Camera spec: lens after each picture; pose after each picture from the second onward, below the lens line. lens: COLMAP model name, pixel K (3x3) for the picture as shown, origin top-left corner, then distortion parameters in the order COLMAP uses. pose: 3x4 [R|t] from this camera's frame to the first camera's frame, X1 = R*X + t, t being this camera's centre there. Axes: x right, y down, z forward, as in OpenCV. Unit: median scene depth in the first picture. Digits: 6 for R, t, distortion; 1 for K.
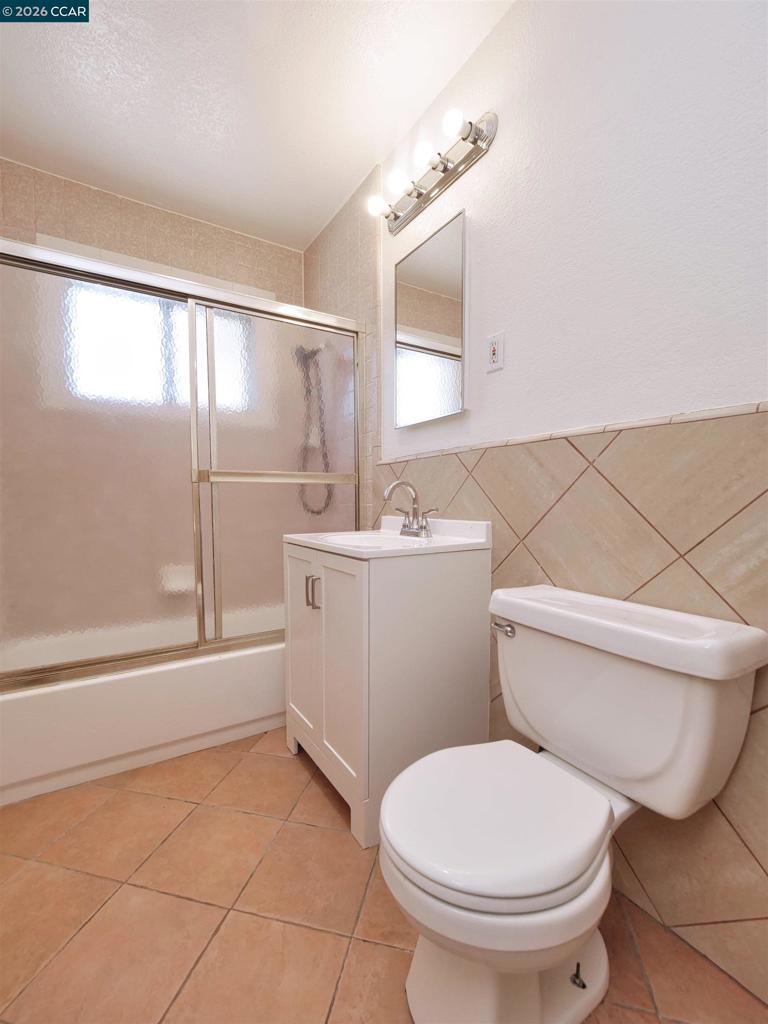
lens RADIAL K [[437.6, 0, 375.2], [0, 437.6, 524.0], [0, 0, 1]] dist [-0.005302, 0.000410]
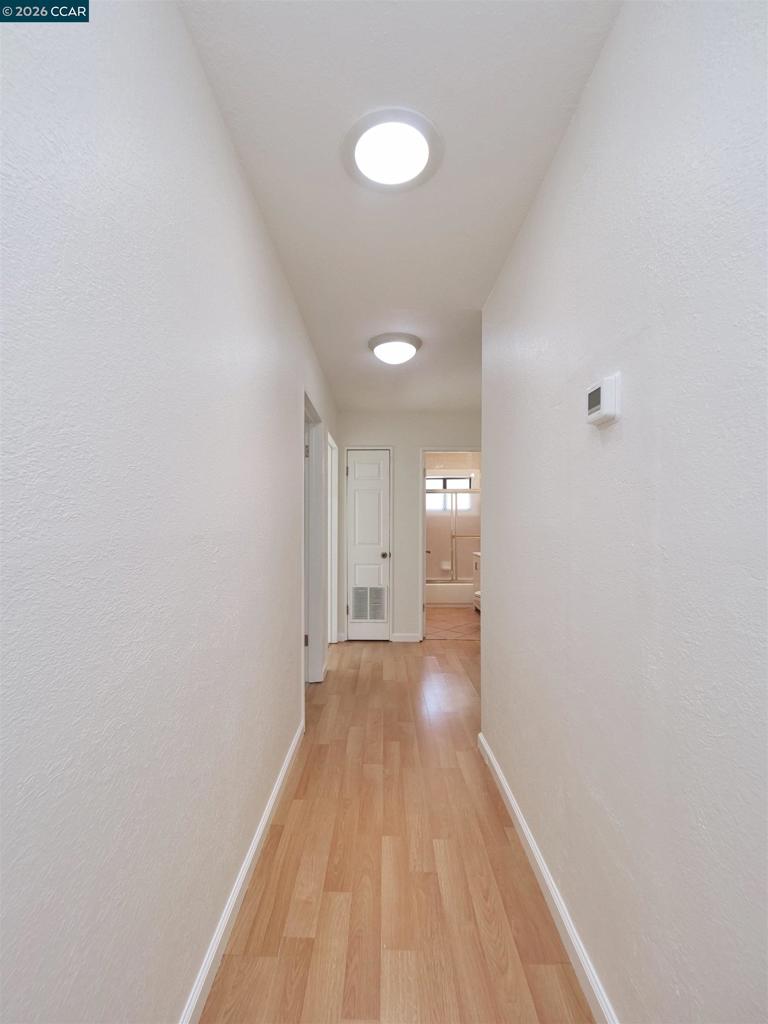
lens RADIAL K [[437.6, 0, 375.2], [0, 437.6, 524.0], [0, 0, 1]] dist [-0.005302, 0.000410]
pose [[0.846016, 0.002610, -0.533151, 1.146296], [-0.032879, 0.998340, -0.047287, -0.020122], [0.532143, 0.057535, 0.844698, -2.803988]]
